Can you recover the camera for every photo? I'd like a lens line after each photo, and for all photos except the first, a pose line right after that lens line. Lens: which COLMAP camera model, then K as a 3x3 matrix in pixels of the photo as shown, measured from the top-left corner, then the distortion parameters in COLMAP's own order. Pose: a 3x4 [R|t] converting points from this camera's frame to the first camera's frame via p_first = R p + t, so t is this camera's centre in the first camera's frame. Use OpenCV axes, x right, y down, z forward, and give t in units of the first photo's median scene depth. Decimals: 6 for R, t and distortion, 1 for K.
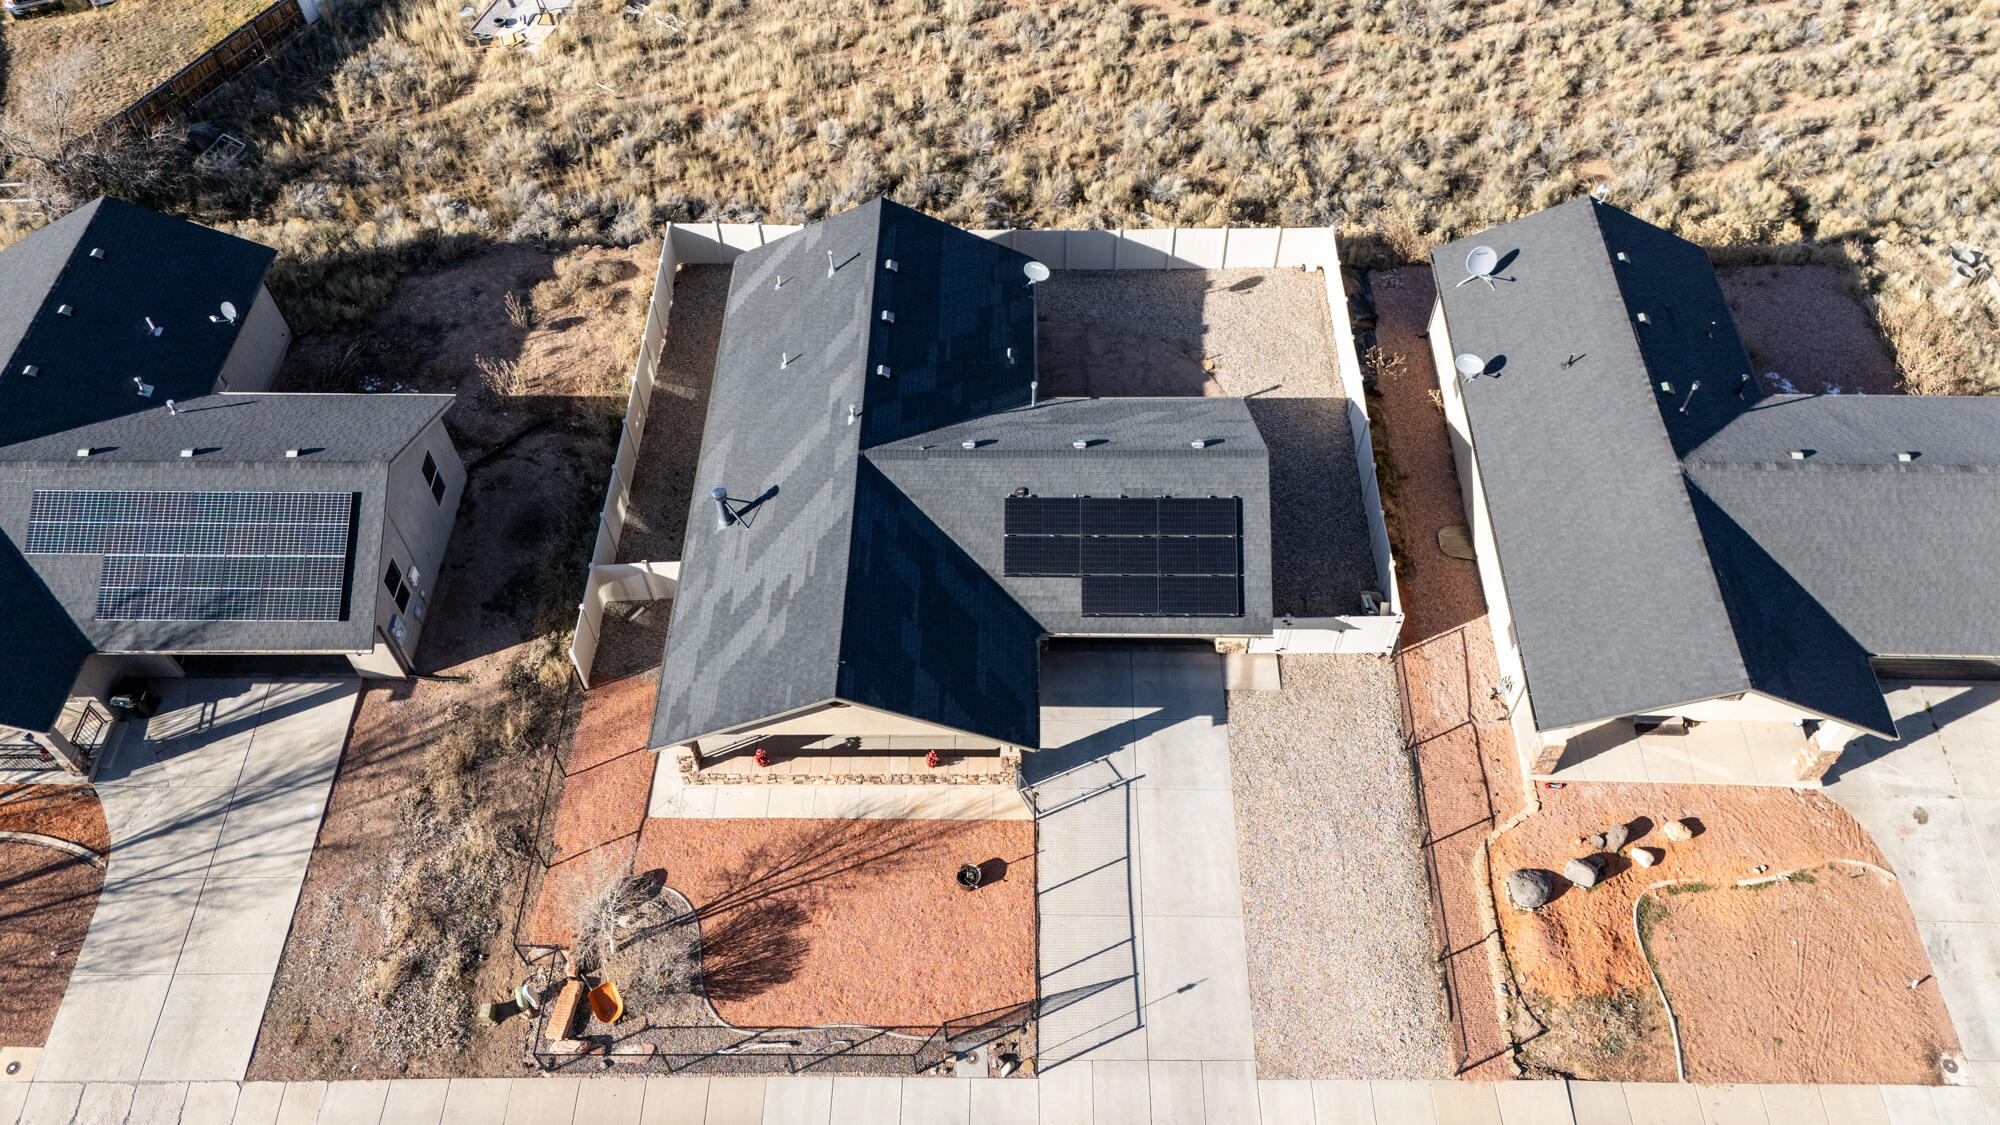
lens RADIAL K [[1463.7, 0, 999.8], [0, 1463.7, 555.6], [0, 0, 1]] dist [0.088048, -0.082684]
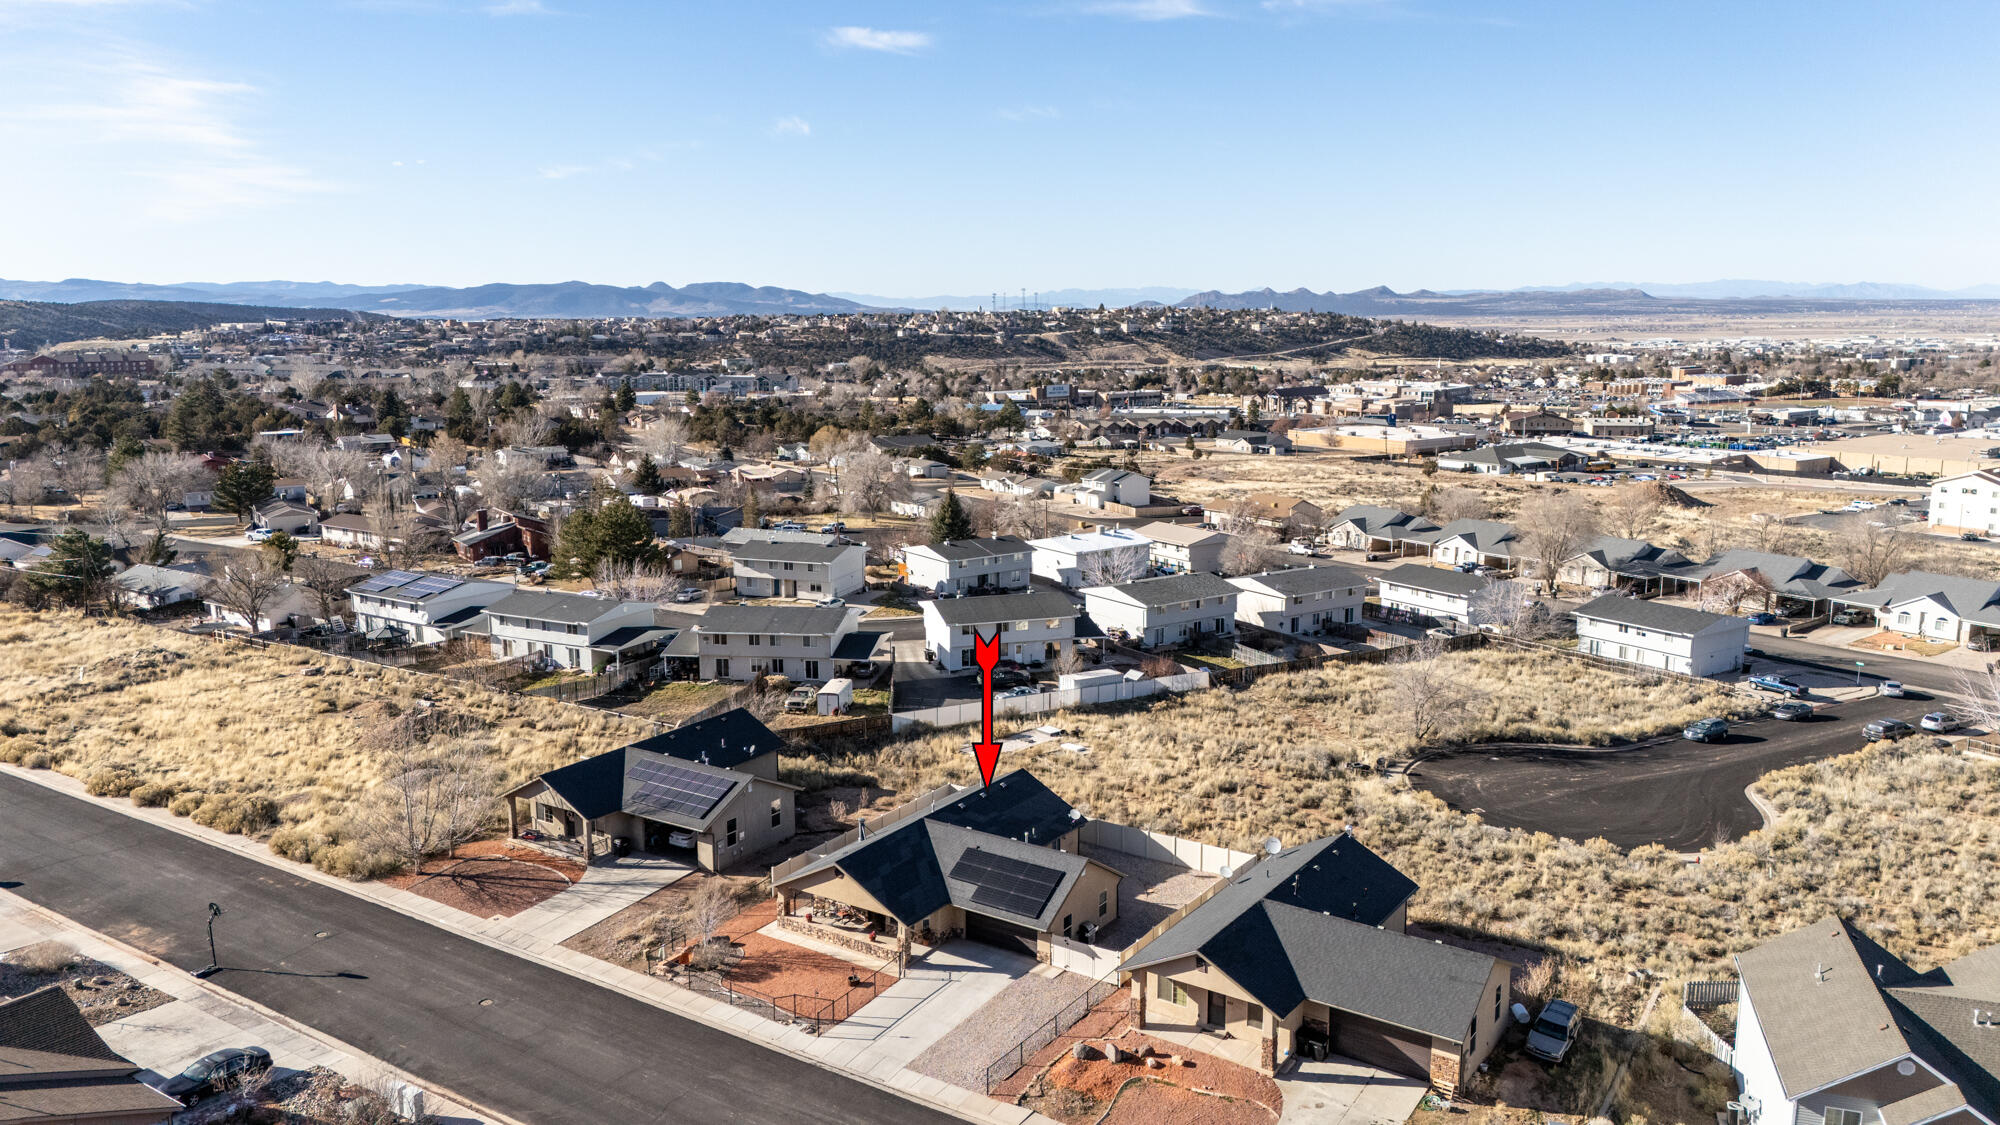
lens RADIAL K [[1463.7, 0, 999.8], [0, 1463.7, 555.6], [0, 0, 1]] dist [0.088048, -0.082684]
pose [[0.836094, 0.102786, -0.538871, 1.154527], [-0.437049, 0.718500, -0.541060, 0.793123], [0.331565, 0.687890, 0.645656, -0.625646]]
